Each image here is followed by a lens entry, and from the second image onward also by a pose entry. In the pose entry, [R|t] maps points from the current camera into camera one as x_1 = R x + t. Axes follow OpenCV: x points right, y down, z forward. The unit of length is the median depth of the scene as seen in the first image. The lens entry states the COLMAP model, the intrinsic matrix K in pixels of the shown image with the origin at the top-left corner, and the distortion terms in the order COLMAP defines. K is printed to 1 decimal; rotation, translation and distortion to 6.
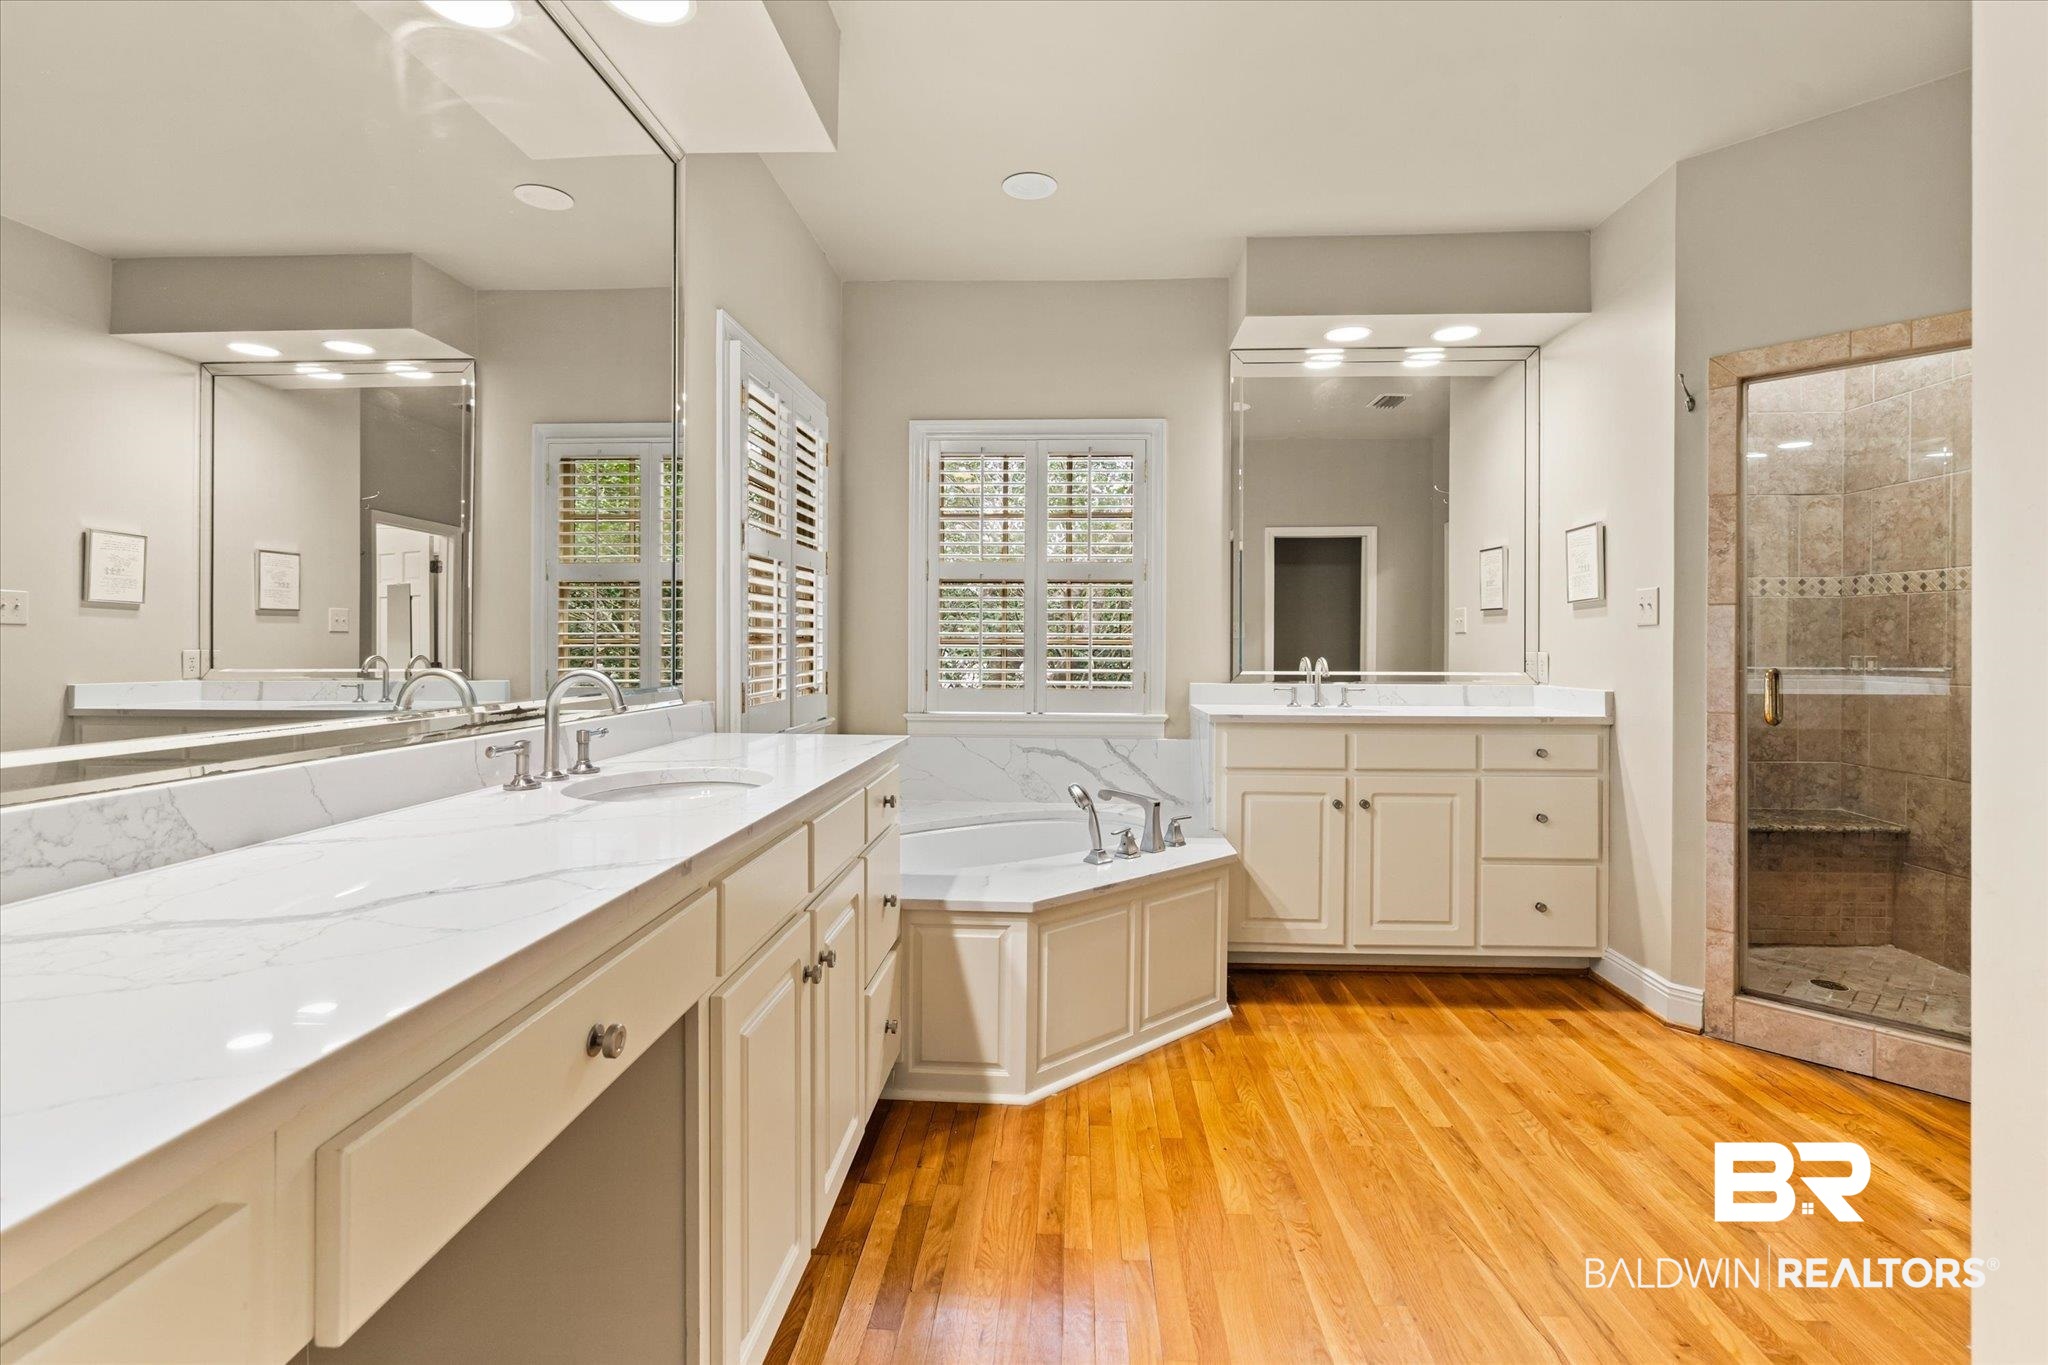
lens RADIAL K [[942.4, 0, 1038.9], [0, 942.4, 644.9], [0, 0, 1]] dist [-0.001950, 0.000992]
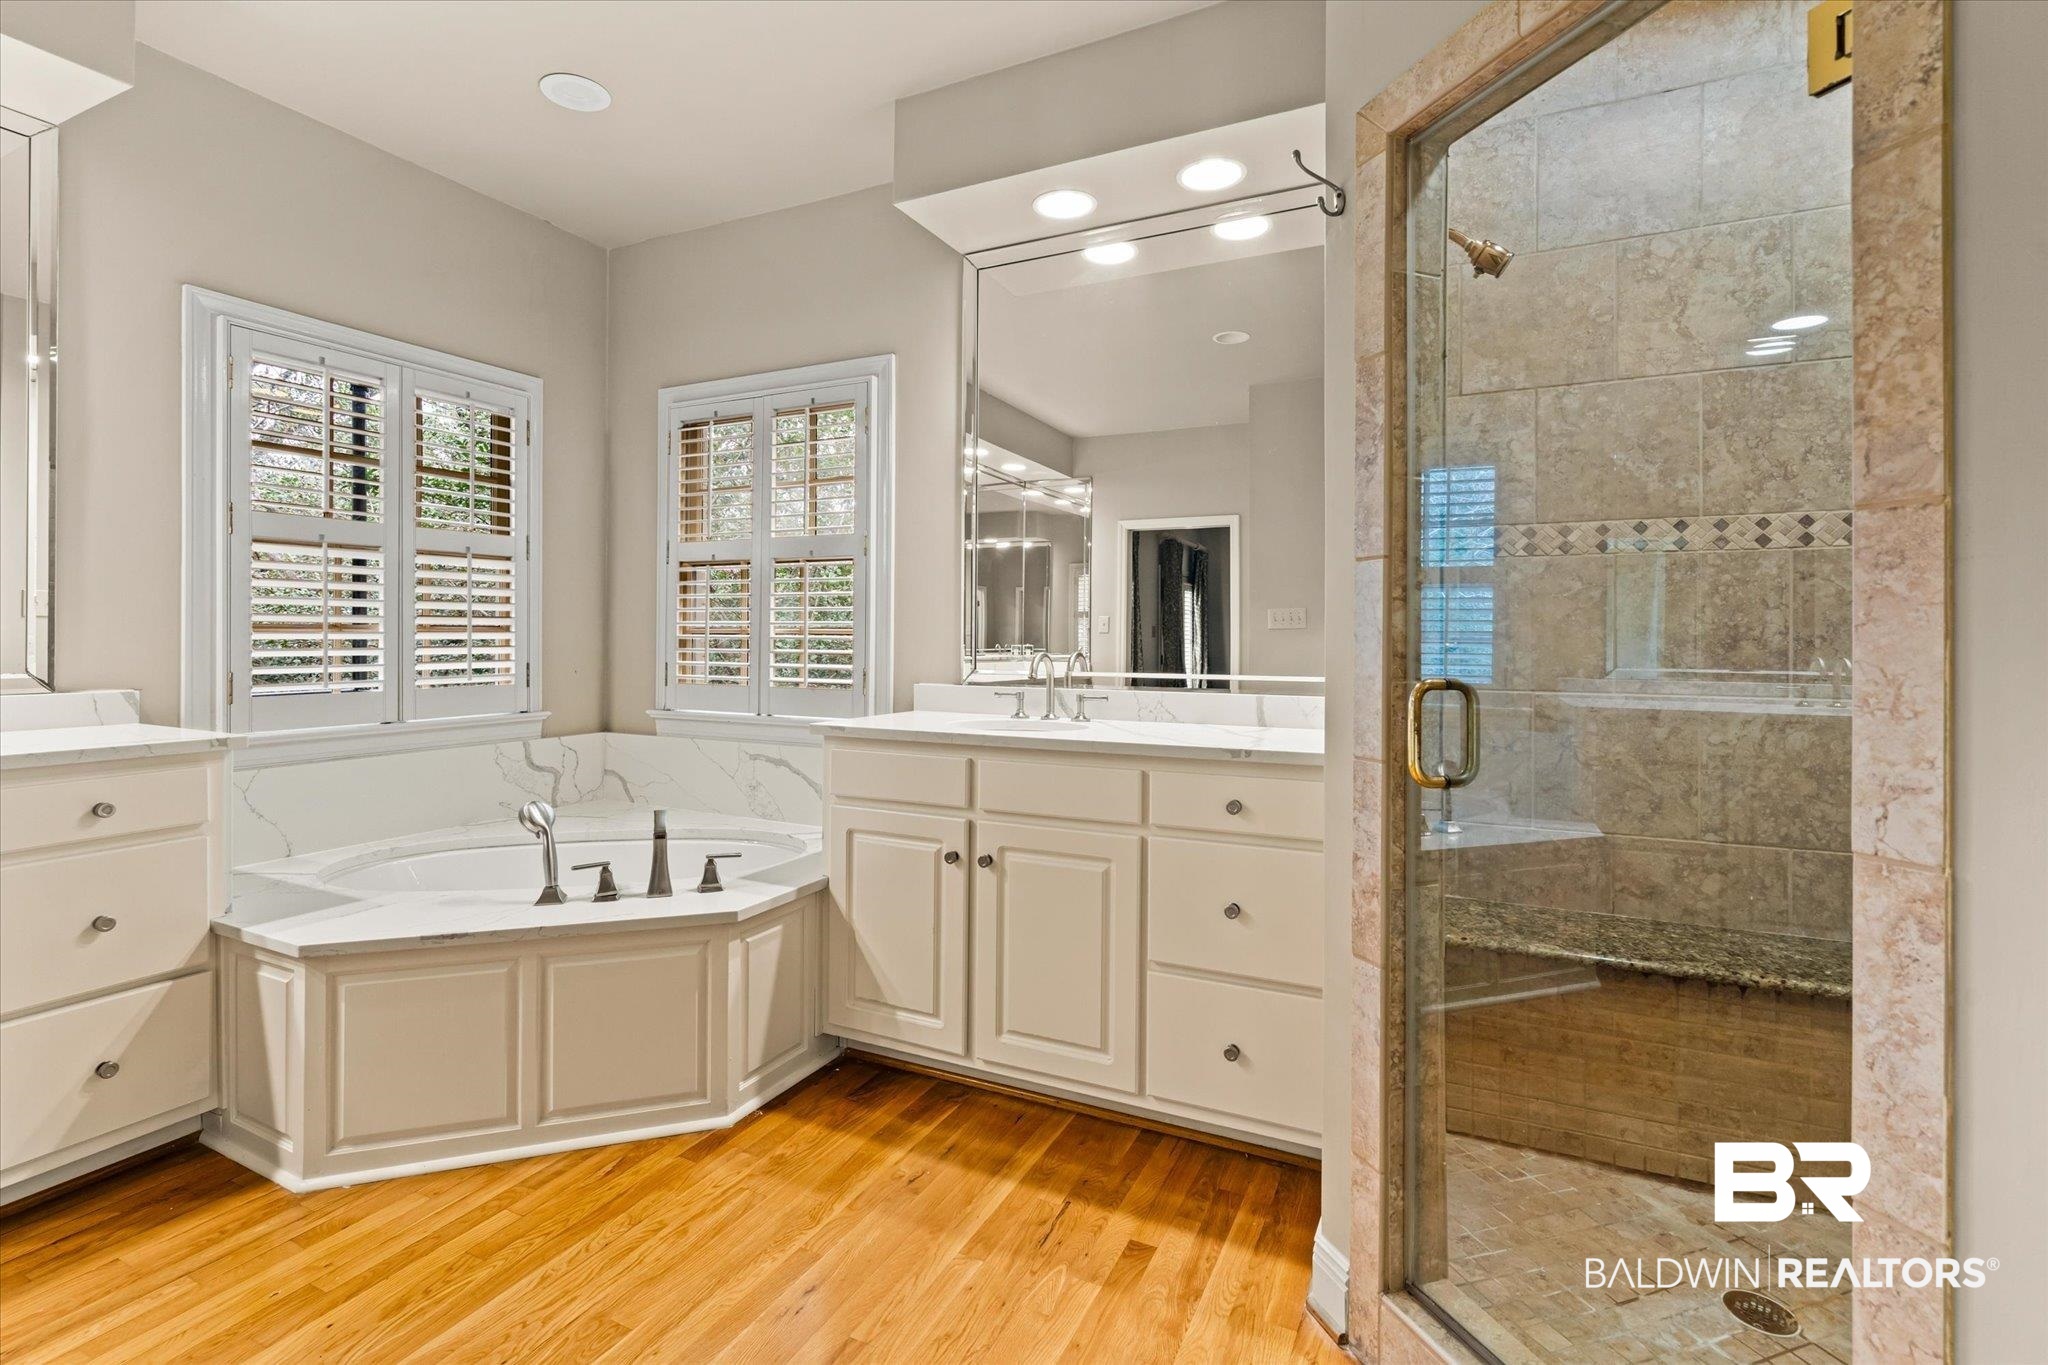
lens RADIAL K [[942.4, 0, 1027.0], [0, 942.4, 631.1], [0, 0, 1]] dist [-0.001950, 0.000992]
pose [[0.916705, -0.000064, -0.399566, 0.721168], [-0.003487, 0.999961, -0.008159, 0.003610], [0.399551, 0.008873, 0.916668, 0.402242]]
